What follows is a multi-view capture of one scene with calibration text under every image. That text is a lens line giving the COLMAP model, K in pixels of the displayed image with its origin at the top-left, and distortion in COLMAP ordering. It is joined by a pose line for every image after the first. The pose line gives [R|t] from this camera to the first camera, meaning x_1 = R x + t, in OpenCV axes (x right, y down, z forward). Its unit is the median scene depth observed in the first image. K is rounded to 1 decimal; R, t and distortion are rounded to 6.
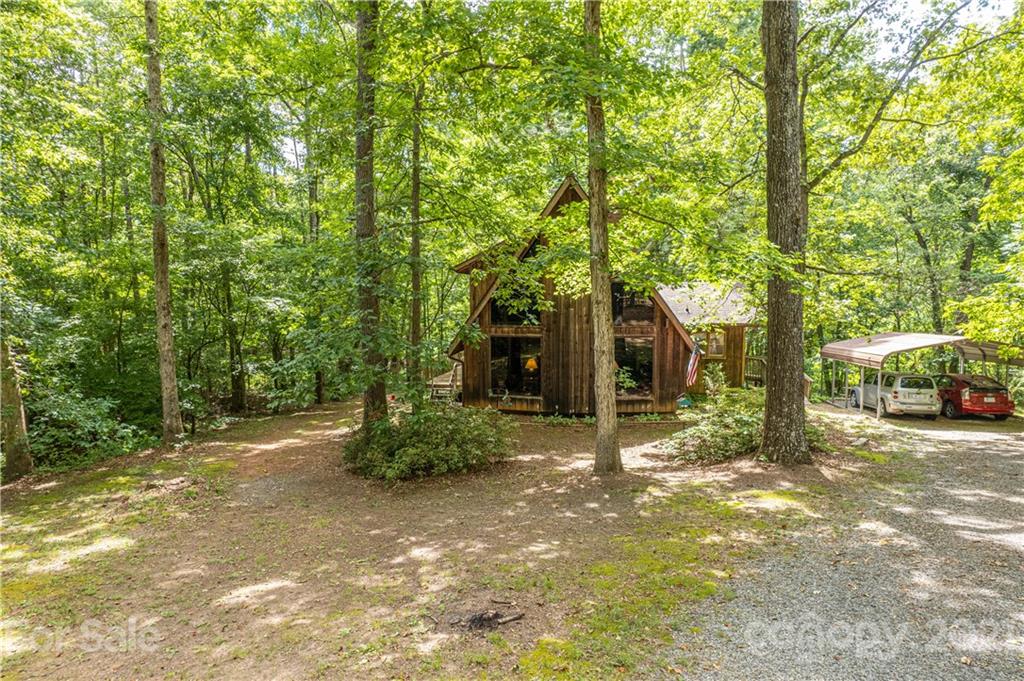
lens RADIAL K [[663.3, 0, 514.6], [0, 663.3, 358.9], [0, 0, 1]] dist [-0.004932, -0.000477]
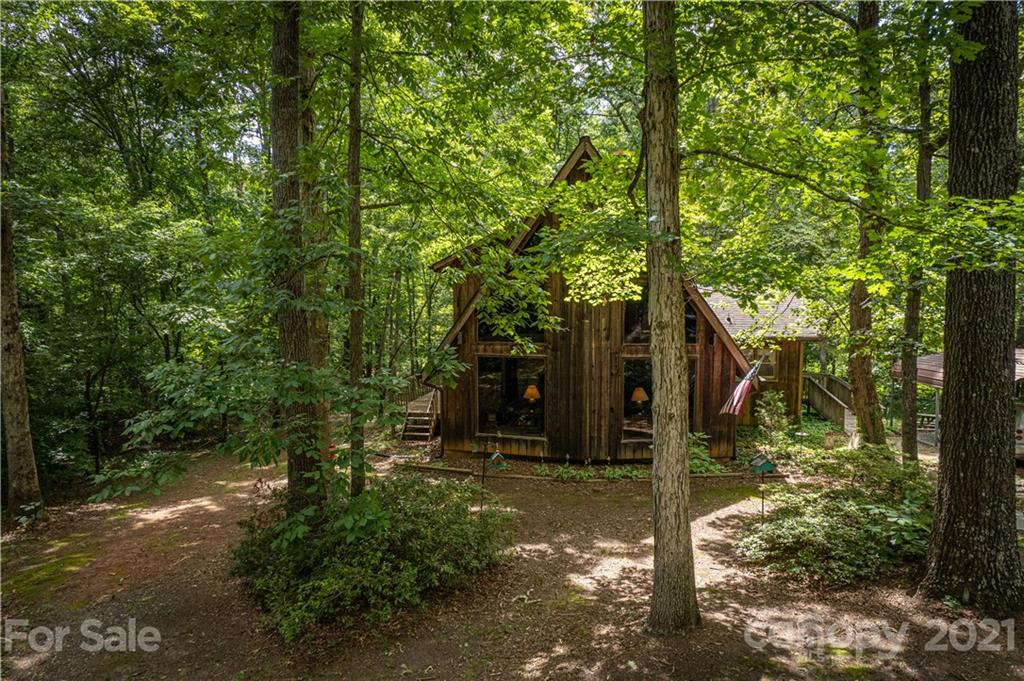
lens RADIAL K [[663.3, 0, 514.6], [0, 663.3, 358.9], [0, 0, 1]] dist [-0.004932, -0.000477]
pose [[0.999985, -0.000533, 0.005525, 0.001497], [0.000529, 1.000000, 0.000619, -0.033246], [-0.005525, -0.000616, 0.999985, 0.260081]]
